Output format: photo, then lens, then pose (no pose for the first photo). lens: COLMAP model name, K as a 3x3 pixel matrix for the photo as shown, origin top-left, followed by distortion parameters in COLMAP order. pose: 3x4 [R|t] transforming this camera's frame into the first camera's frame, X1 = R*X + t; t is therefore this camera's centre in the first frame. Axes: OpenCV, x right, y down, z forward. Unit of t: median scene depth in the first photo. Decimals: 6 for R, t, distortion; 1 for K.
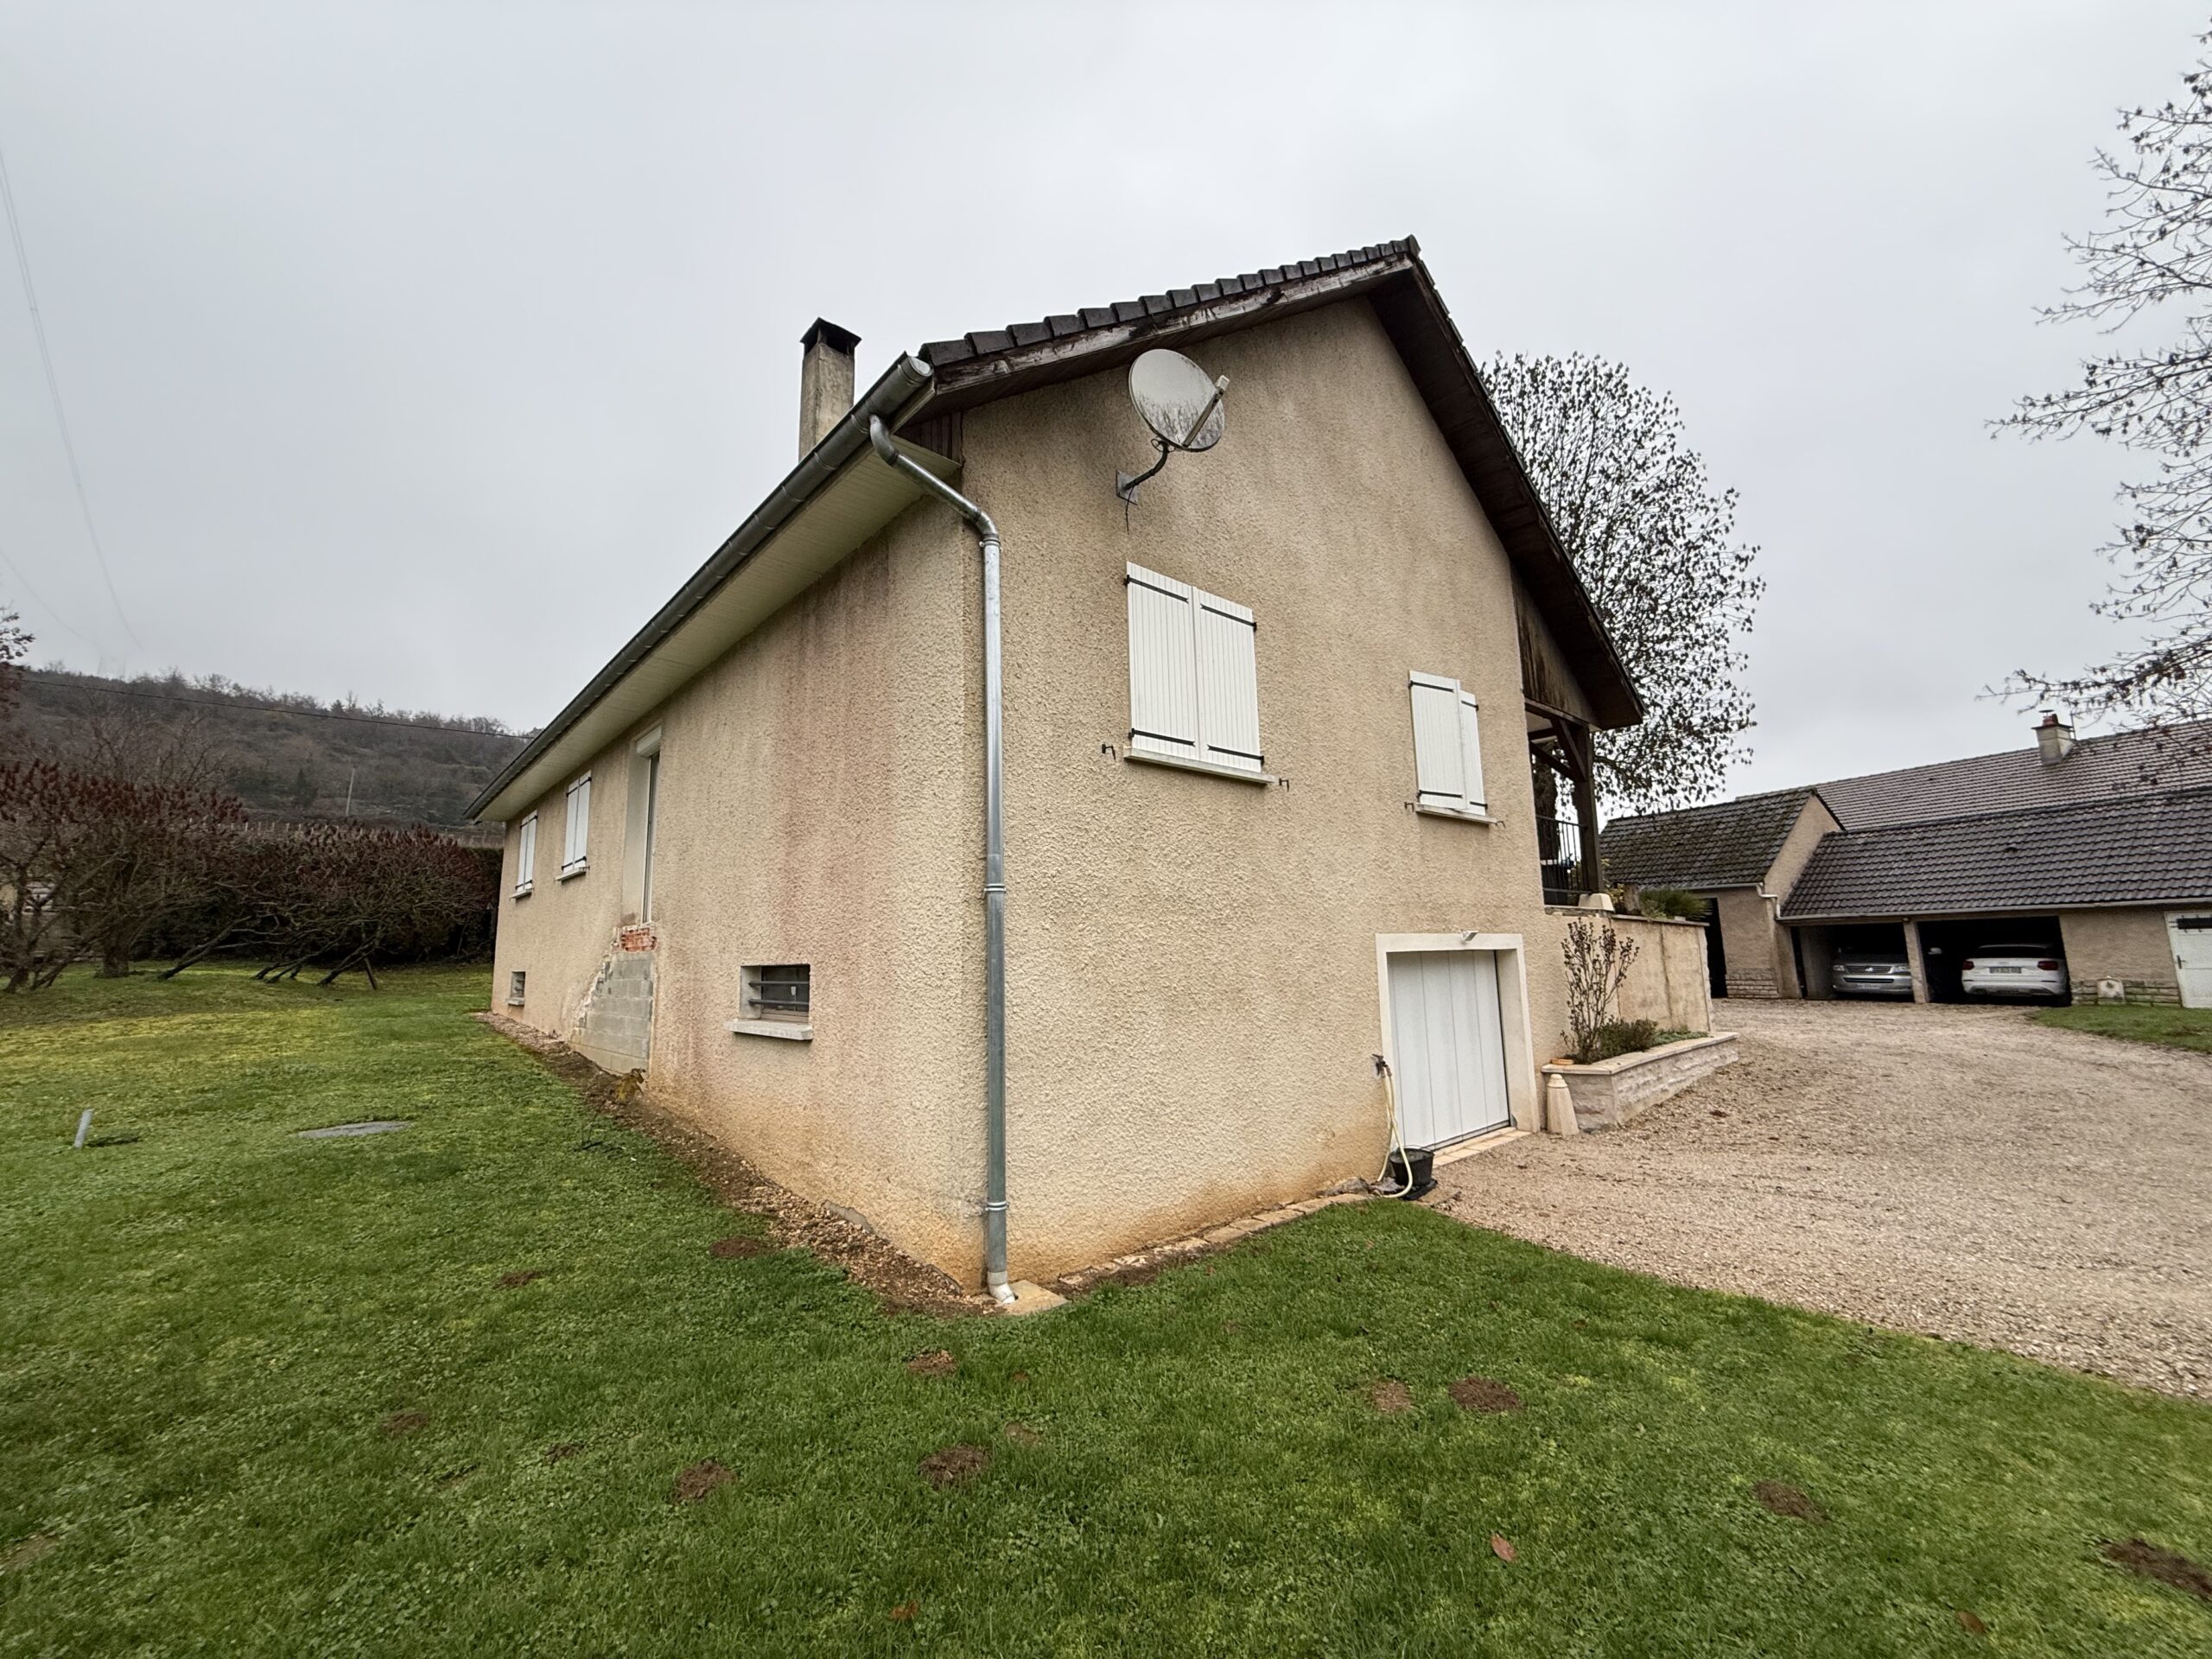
lens RADIAL K [[872.1, 0, 1086.3], [0, 872.1, 826.3], [0, 0, 1]] dist [-0.000737, 0.000001]
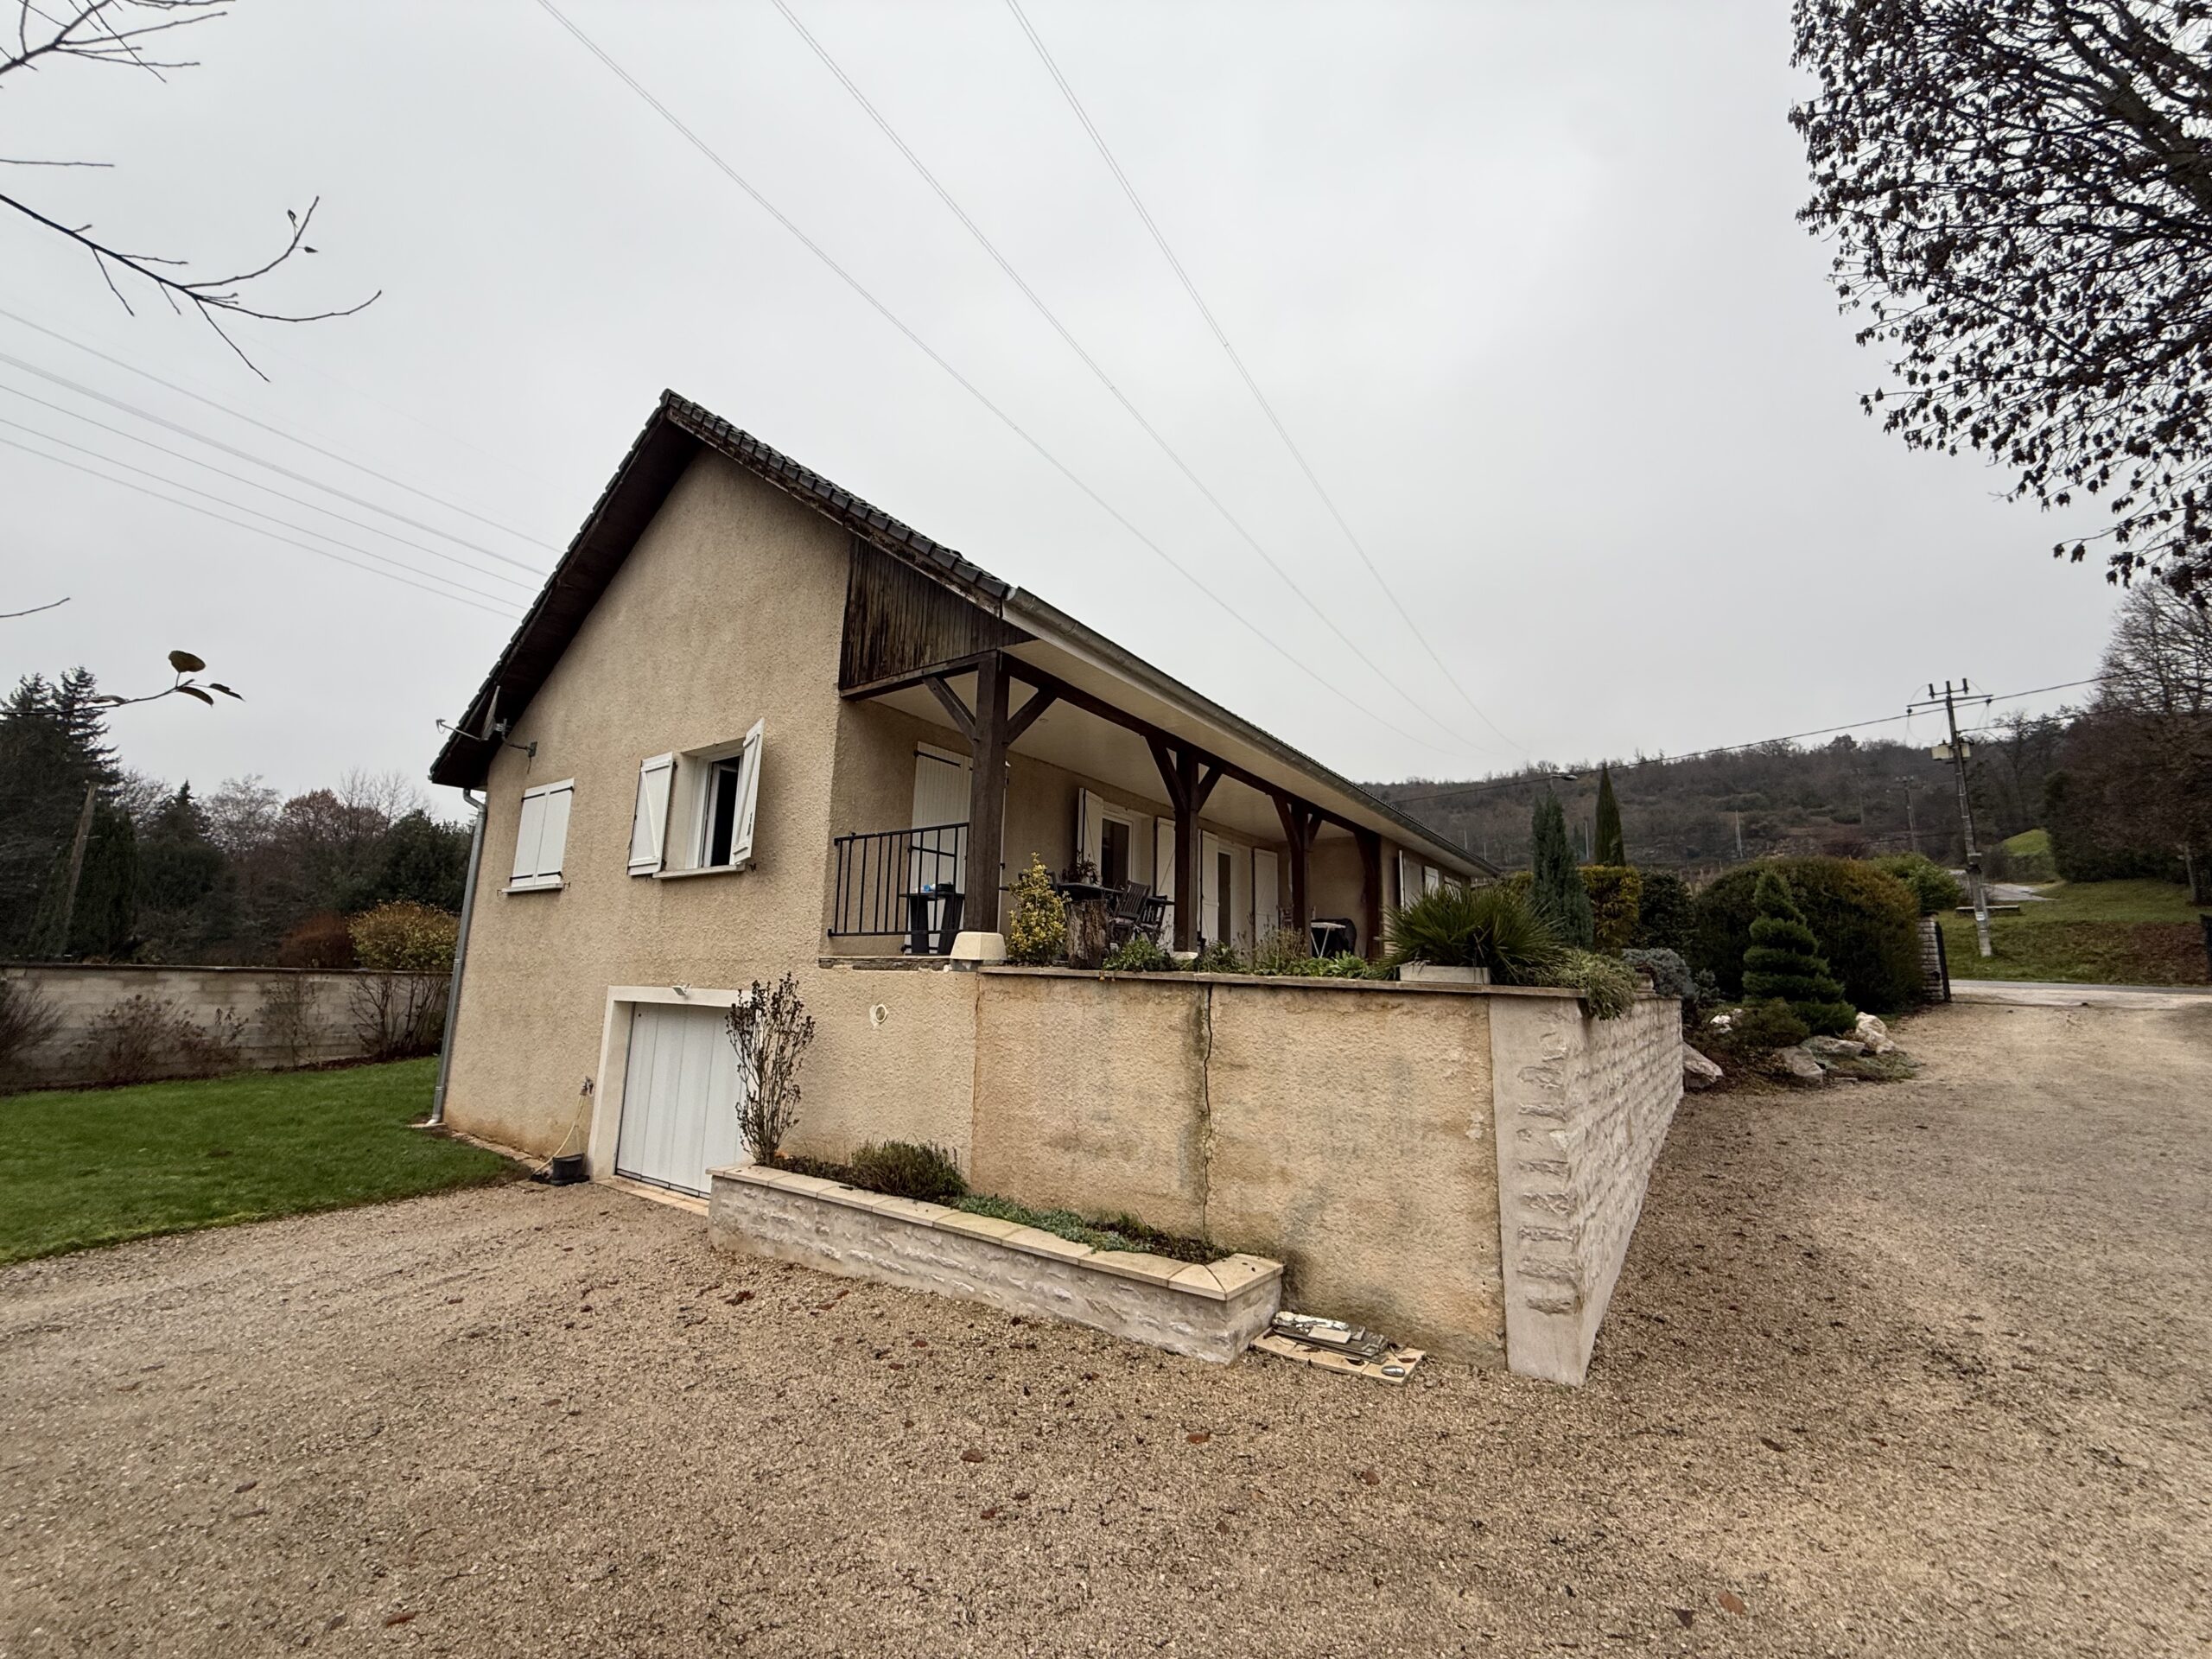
lens RADIAL K [[872.1, 0, 1104.7], [0, 872.1, 828.0], [0, 0, 1]] dist [-0.000737, 0.000001]
pose [[0.241901, -0.146279, -0.959211, 1.714849], [0.115484, 0.985885, -0.121223, 0.129460], [0.963404, -0.081450, 0.255380, 1.342757]]
